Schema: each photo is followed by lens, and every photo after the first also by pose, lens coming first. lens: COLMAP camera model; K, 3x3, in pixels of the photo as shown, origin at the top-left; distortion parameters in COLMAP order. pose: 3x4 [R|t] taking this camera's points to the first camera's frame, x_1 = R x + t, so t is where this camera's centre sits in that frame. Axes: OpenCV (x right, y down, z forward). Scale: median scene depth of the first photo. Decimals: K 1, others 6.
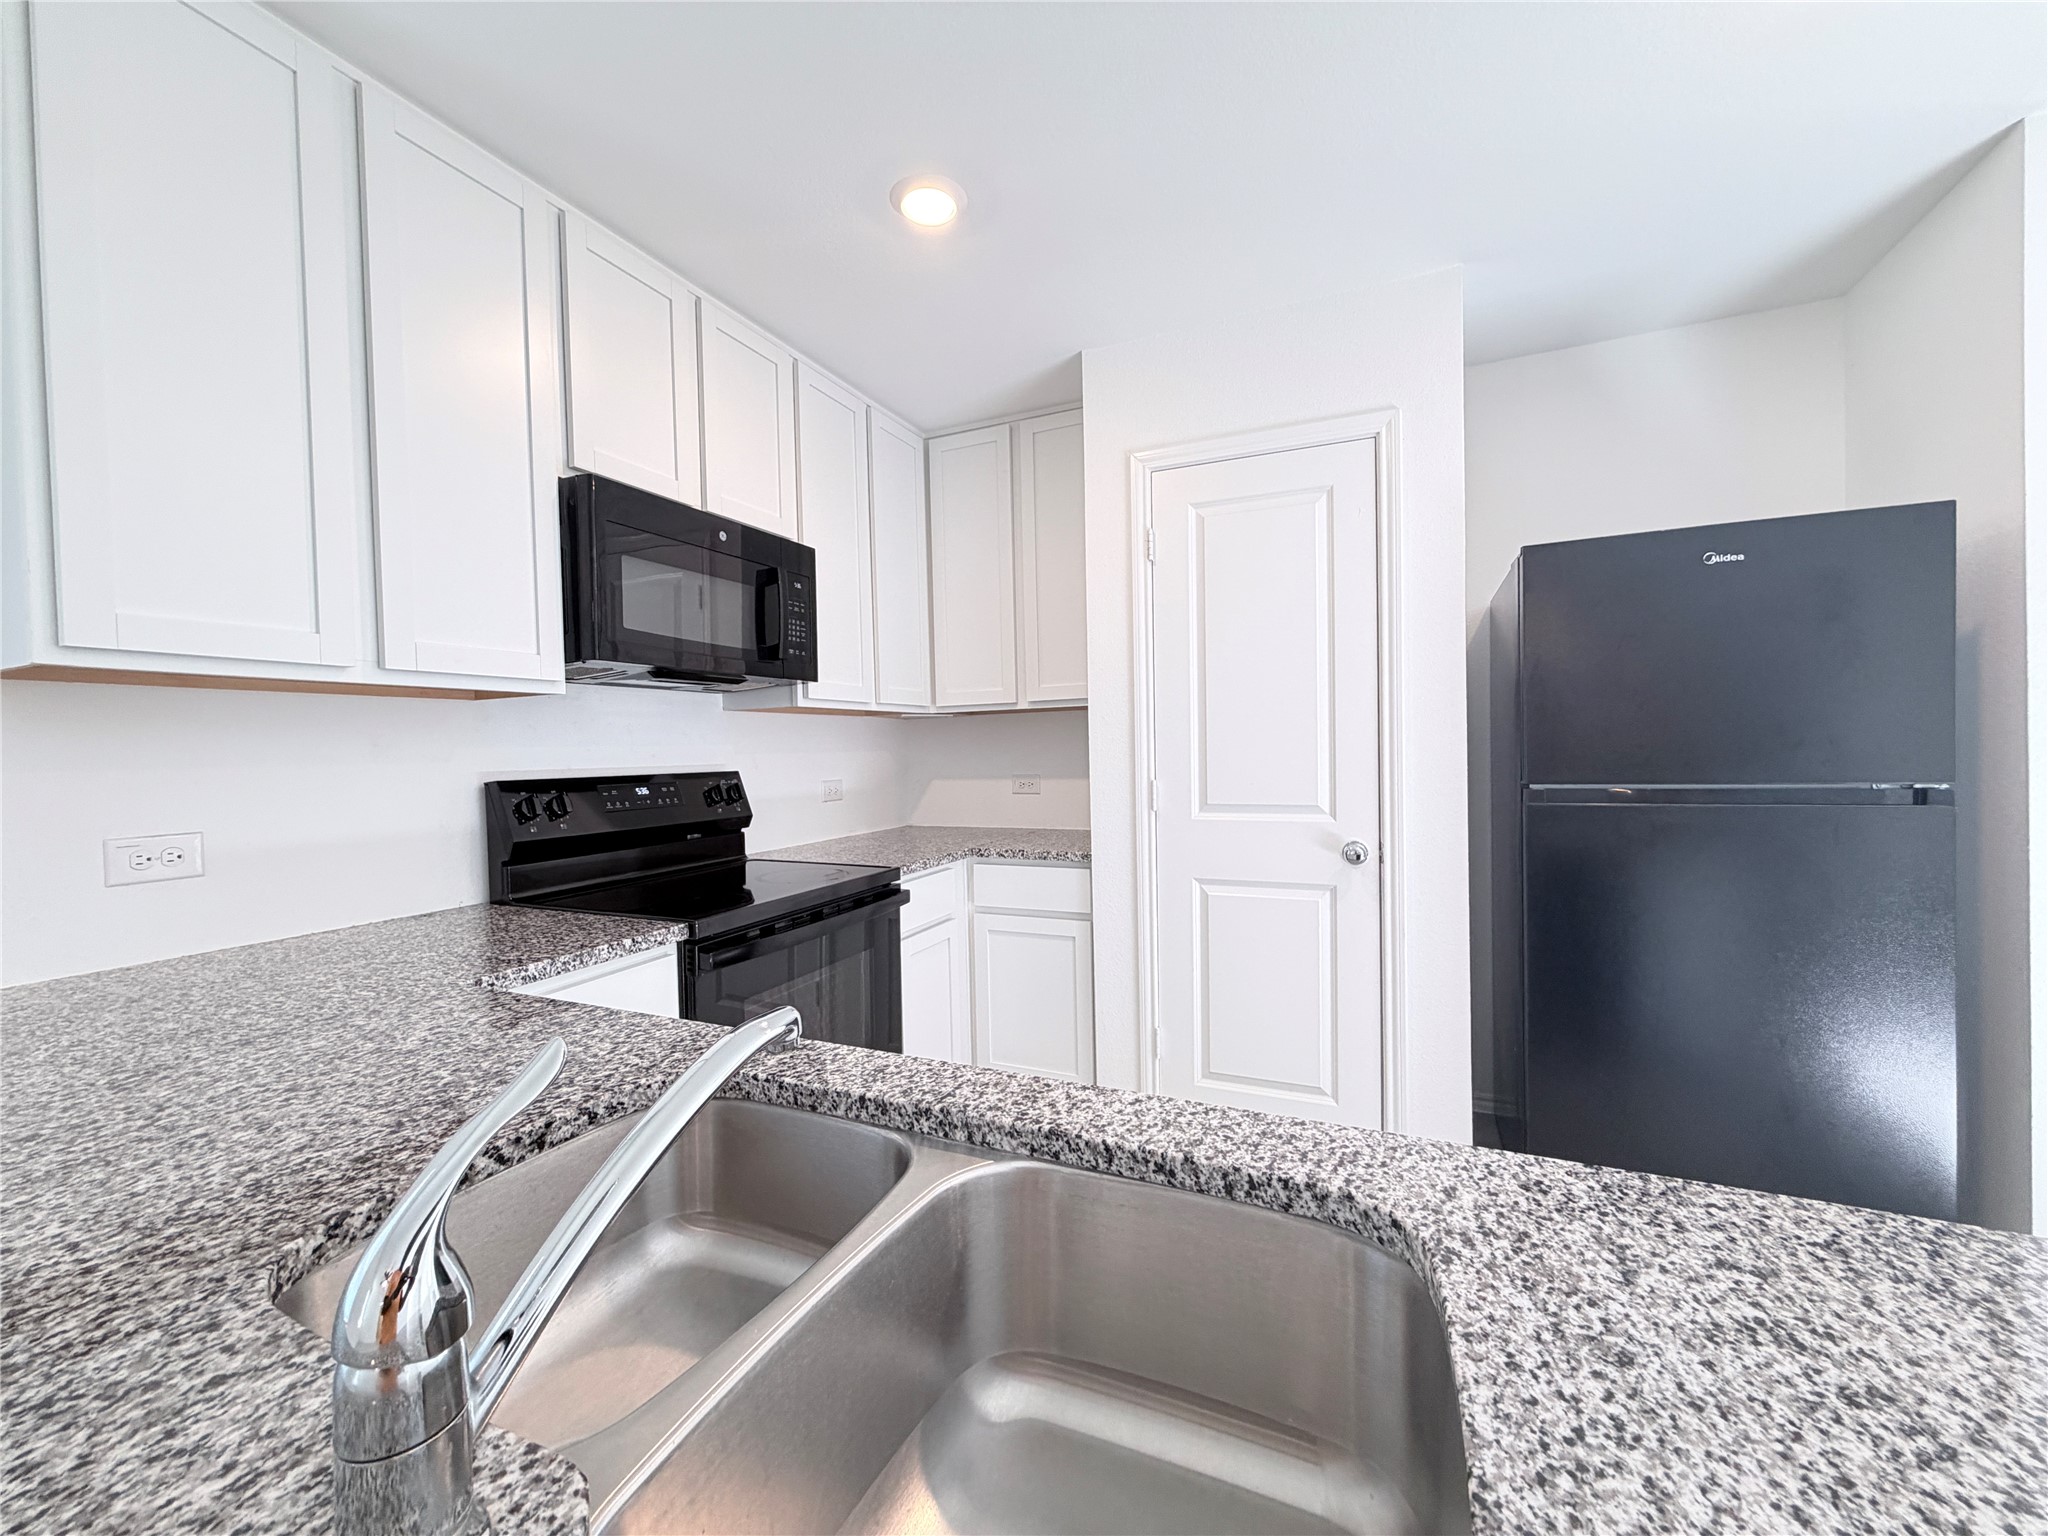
lens RADIAL K [[816.1, 0, 1020.3], [0, 816.1, 768.3], [0, 0, 1]] dist [-0.001786, 0.000043]
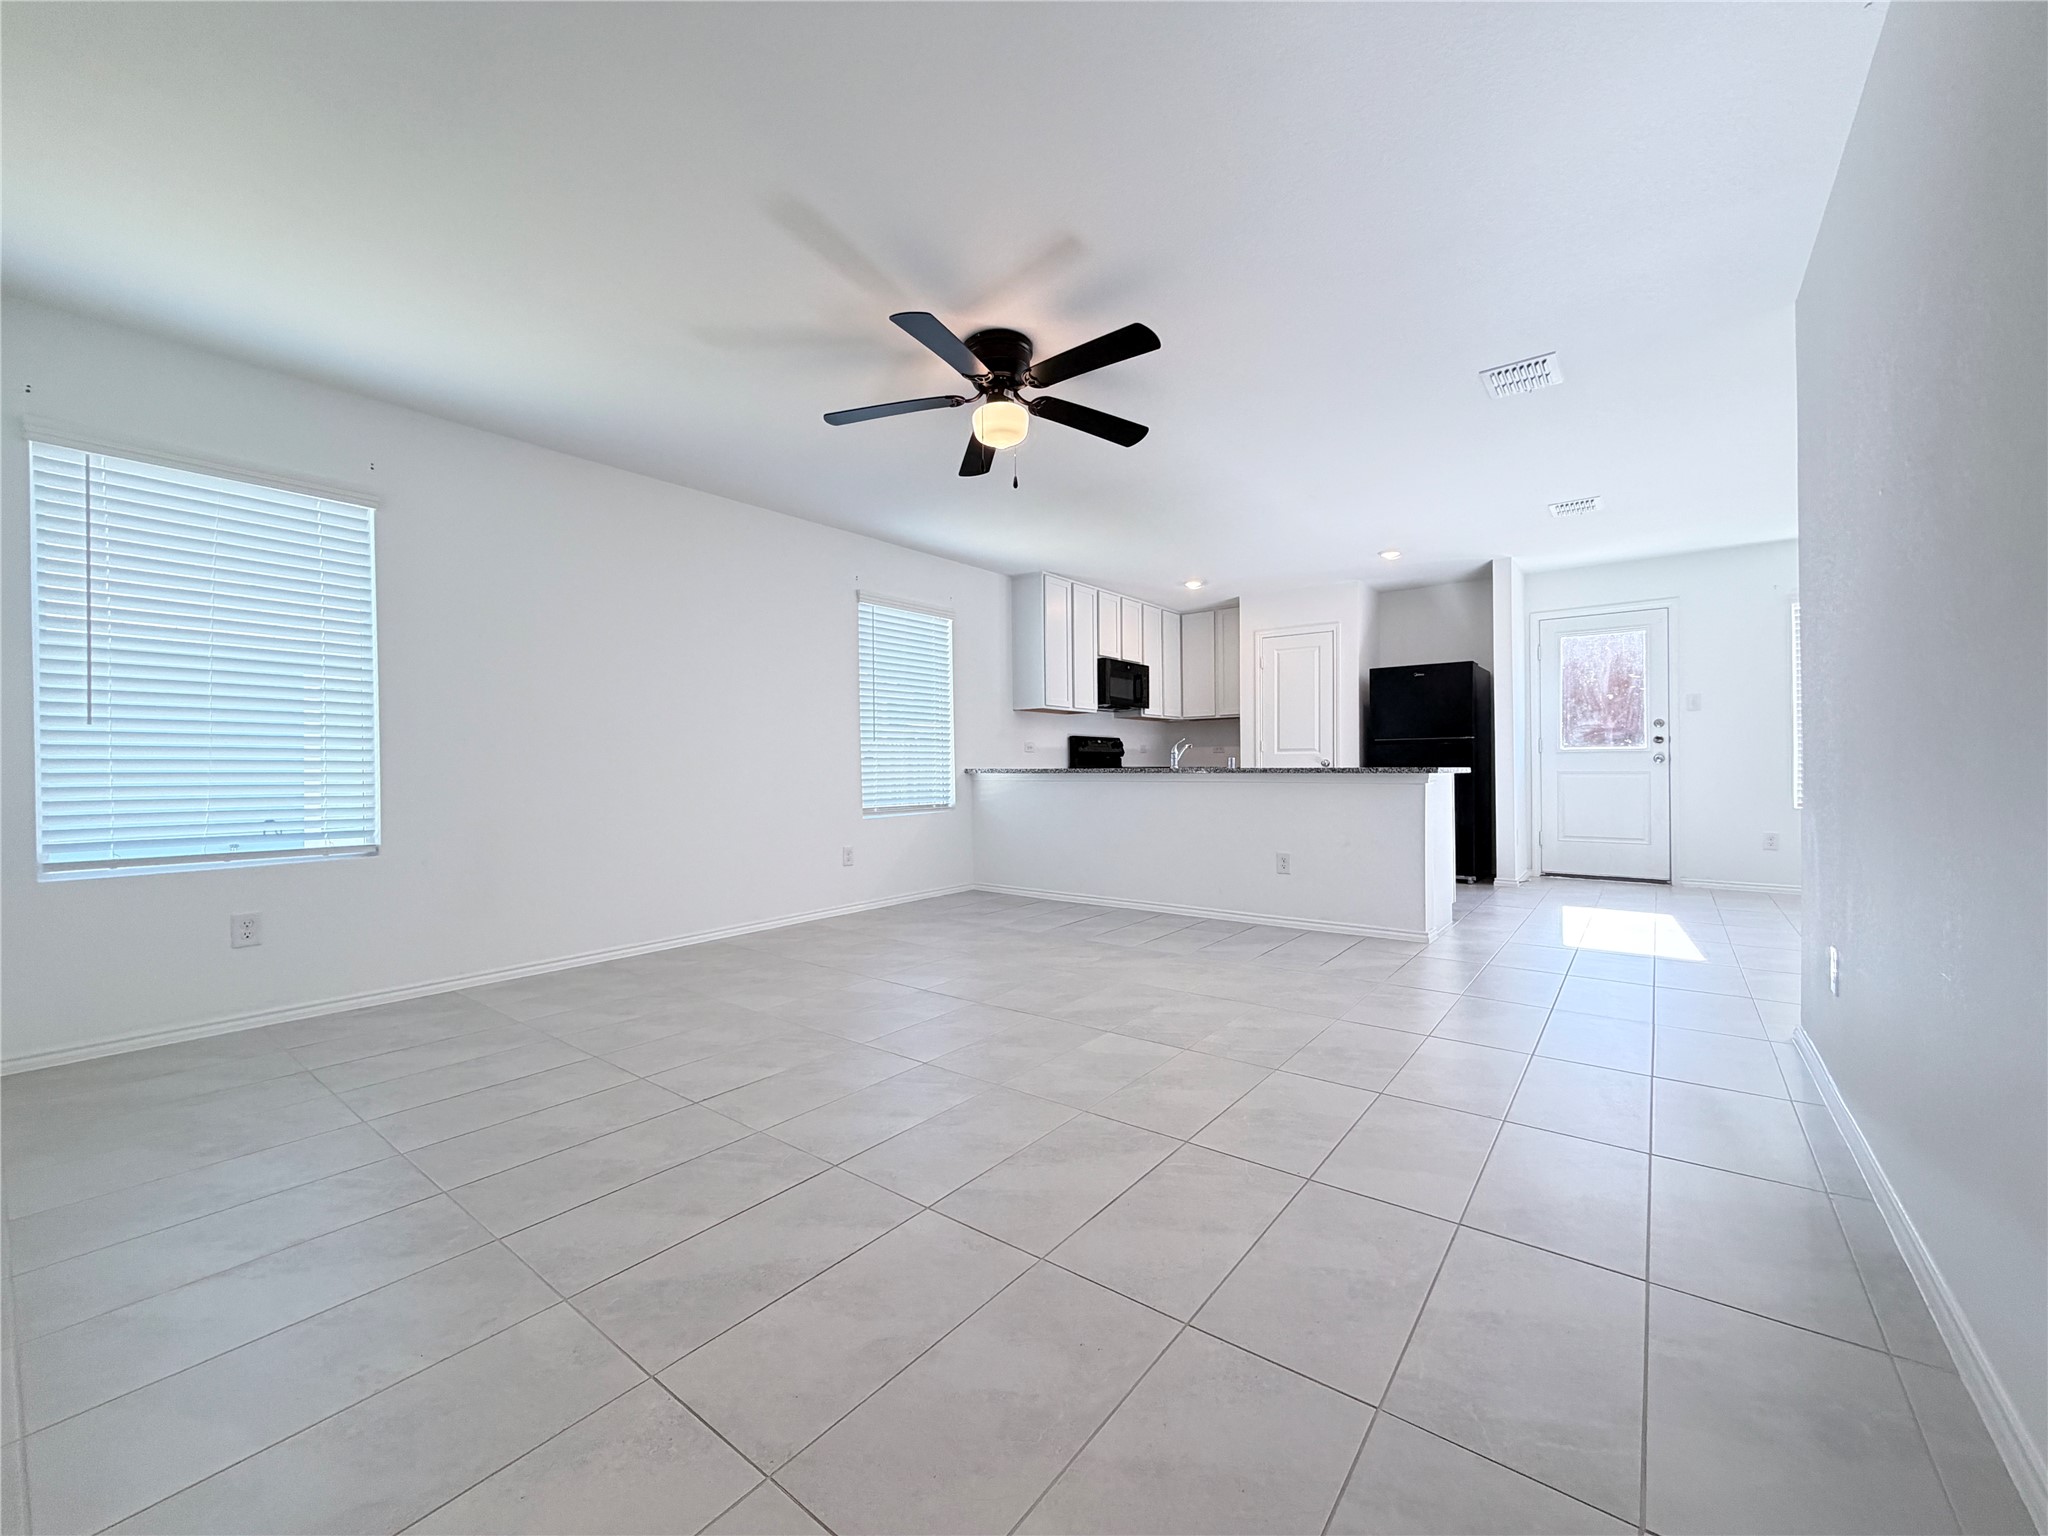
lens RADIAL K [[817.1, 0, 1024.0], [0, 817.1, 768.0], [0, 0, 1]] dist [0.052433, 0.000059]
pose [[0.972417, 0.014771, -0.232780, 0.020503], [-0.019341, 0.999662, -0.017364, 0.193800], [0.232445, 0.021387, 0.972374, -2.254413]]
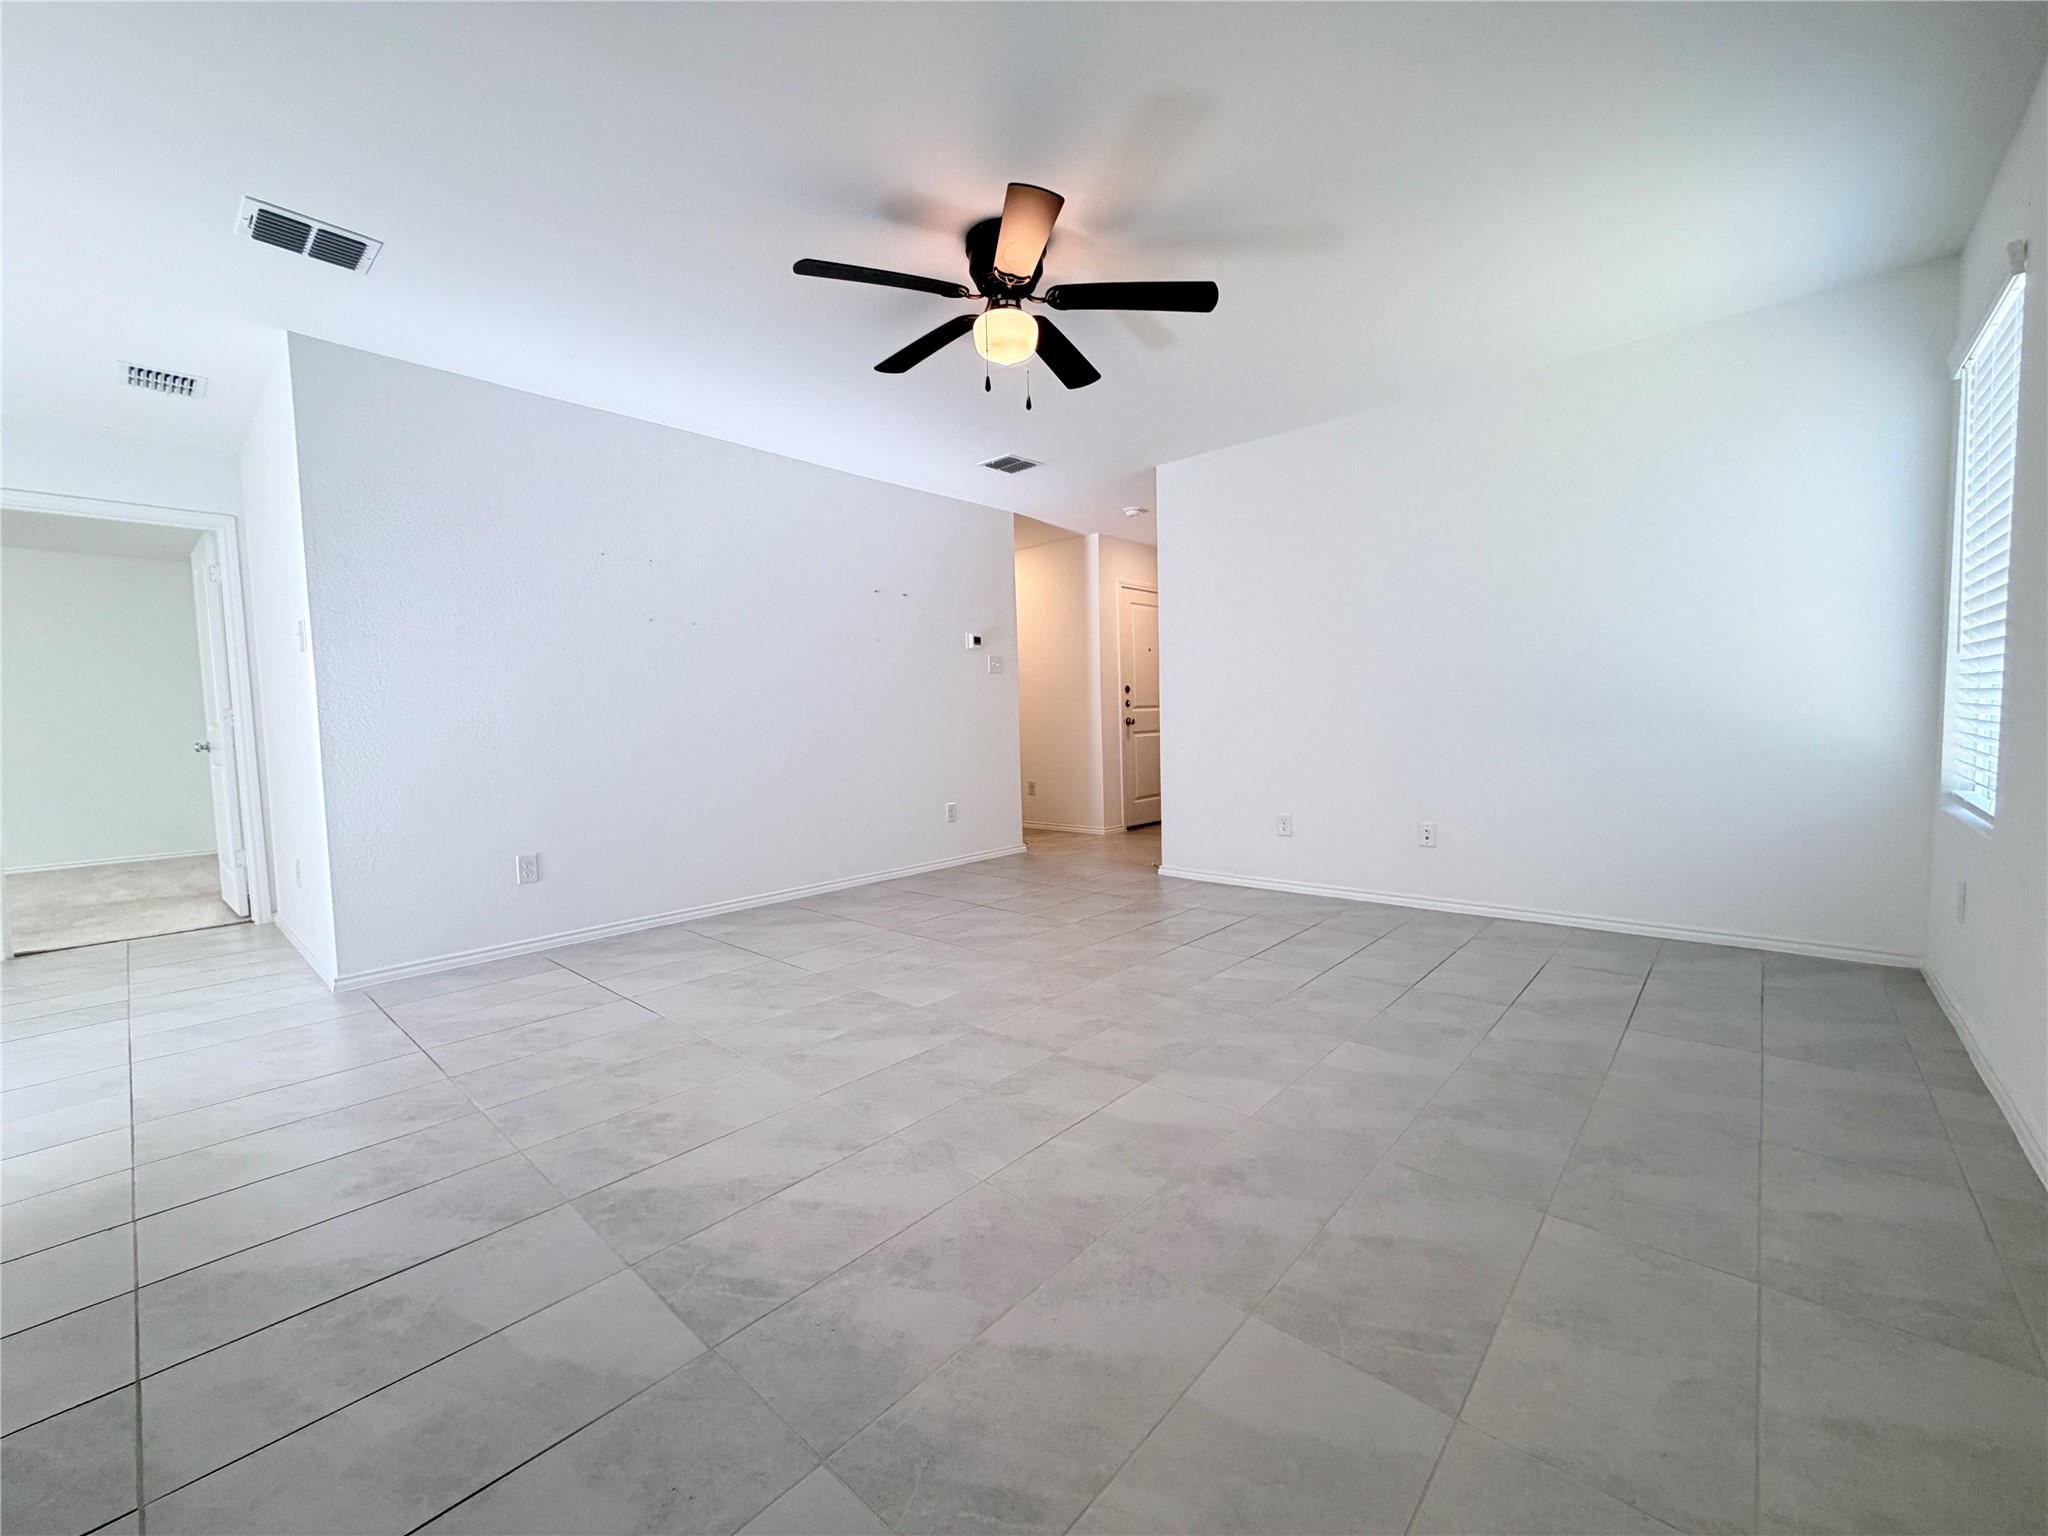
lens RADIAL K [[817.2, 0, 1019.8], [0, 817.2, 771.1], [0, 0, 1]] dist [0.020903, -0.000122]
pose [[-0.949073, 0.023321, 0.314193, -0.675384], [0.053630, 0.994661, 0.088168, 0.127982], [-0.310459, 0.100528, -0.945256, 0.094257]]
